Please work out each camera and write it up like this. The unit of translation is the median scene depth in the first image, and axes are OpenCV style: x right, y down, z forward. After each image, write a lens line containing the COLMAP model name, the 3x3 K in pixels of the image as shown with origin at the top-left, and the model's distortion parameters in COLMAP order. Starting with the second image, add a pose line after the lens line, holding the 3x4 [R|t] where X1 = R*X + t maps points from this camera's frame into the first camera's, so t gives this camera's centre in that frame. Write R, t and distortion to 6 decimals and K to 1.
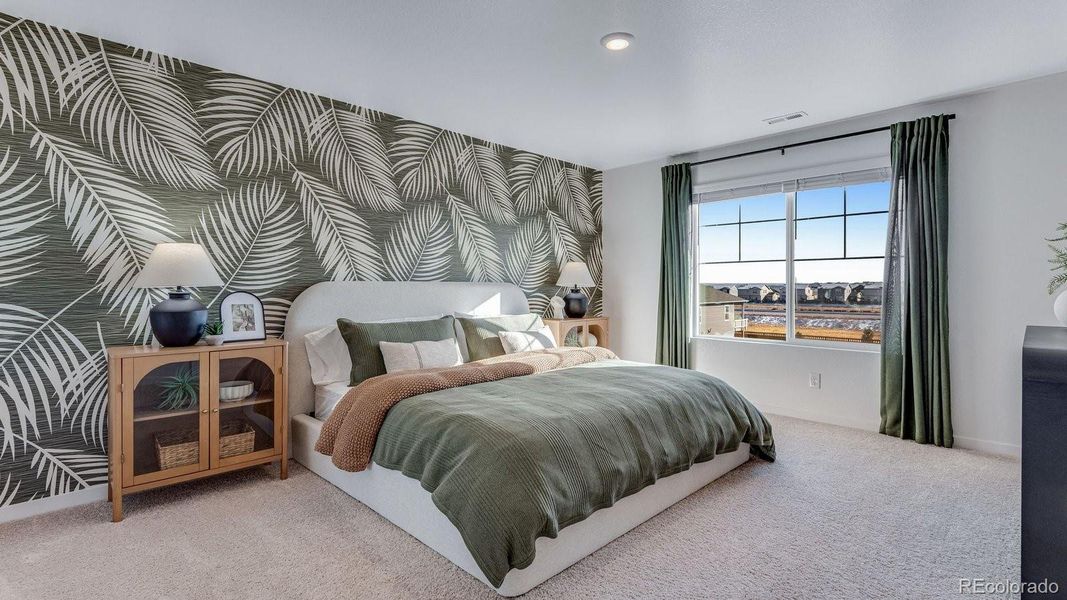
lens RADIAL K [[482.2, 0, 525.1], [0, 482.2, 302.7], [0, 0, 1]] dist [0.025397, -0.018721]
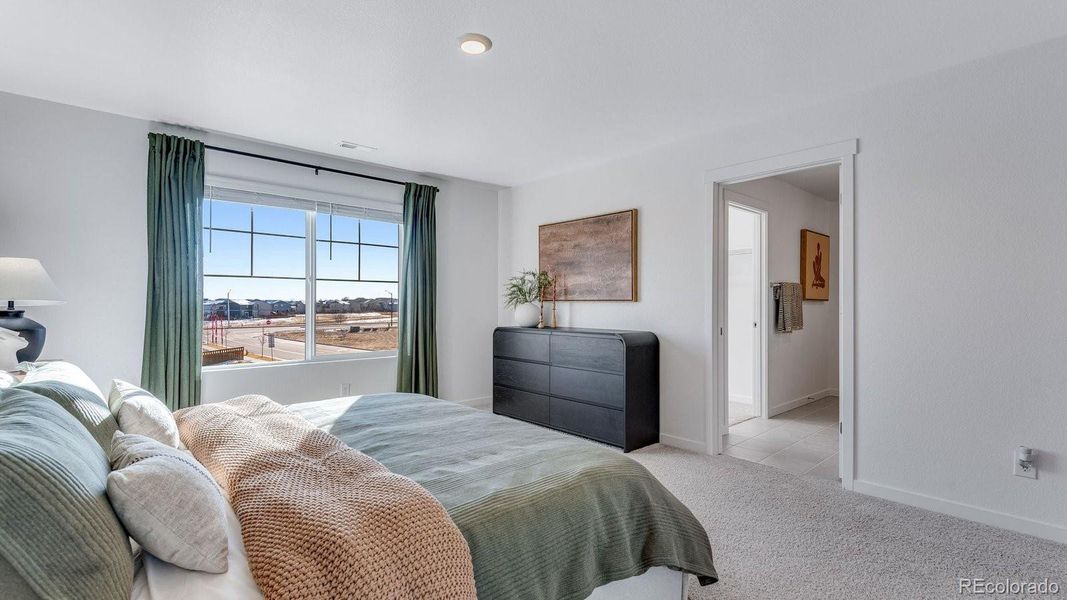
lens RADIAL K [[482.2, 0, 525.1], [0, 482.2, 302.7], [0, 0, 1]] dist [0.025397, -0.018721]
pose [[0.082349, -0.001075, 0.996603, -0.424068], [0.021222, 0.999775, -0.000676, -0.028405], [-0.996378, 0.021206, 0.082353, 0.478738]]
